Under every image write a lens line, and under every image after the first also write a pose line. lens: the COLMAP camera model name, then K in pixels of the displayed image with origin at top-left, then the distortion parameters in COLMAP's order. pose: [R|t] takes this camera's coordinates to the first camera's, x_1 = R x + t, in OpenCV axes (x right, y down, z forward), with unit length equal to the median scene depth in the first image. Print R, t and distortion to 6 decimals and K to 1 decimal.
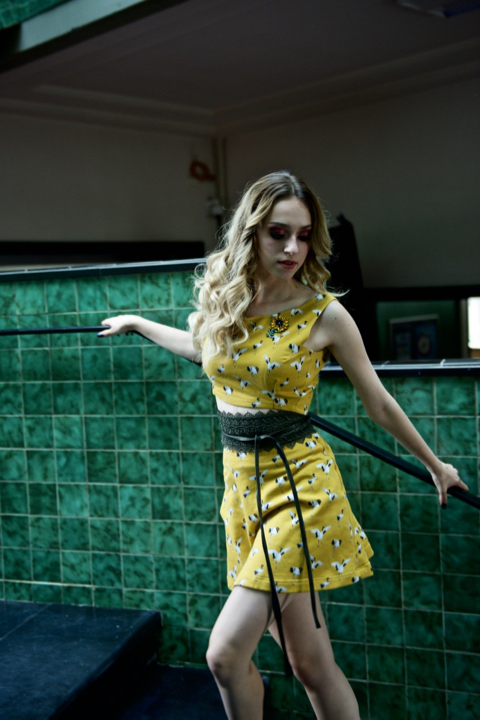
lens RADIAL K [[817.3, 0, 238.4], [0, 817.3, 363.1], [0, 0, 1]] dist [0.070669, 0.022374]
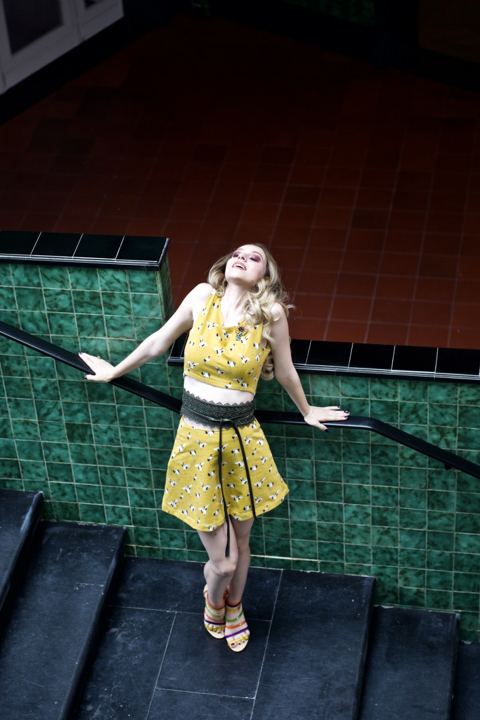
lens RADIAL K [[1560.6, 0, 240.0], [0, 1560.6, 360.0], [0, 0, 1]] dist [0.120698, -0.124538]
pose [[0.989935, -0.099675, 0.100470, -0.521412], [0.025134, 0.822443, 0.568292, -1.389347], [-0.139276, -0.560047, 0.816670, -0.794496]]
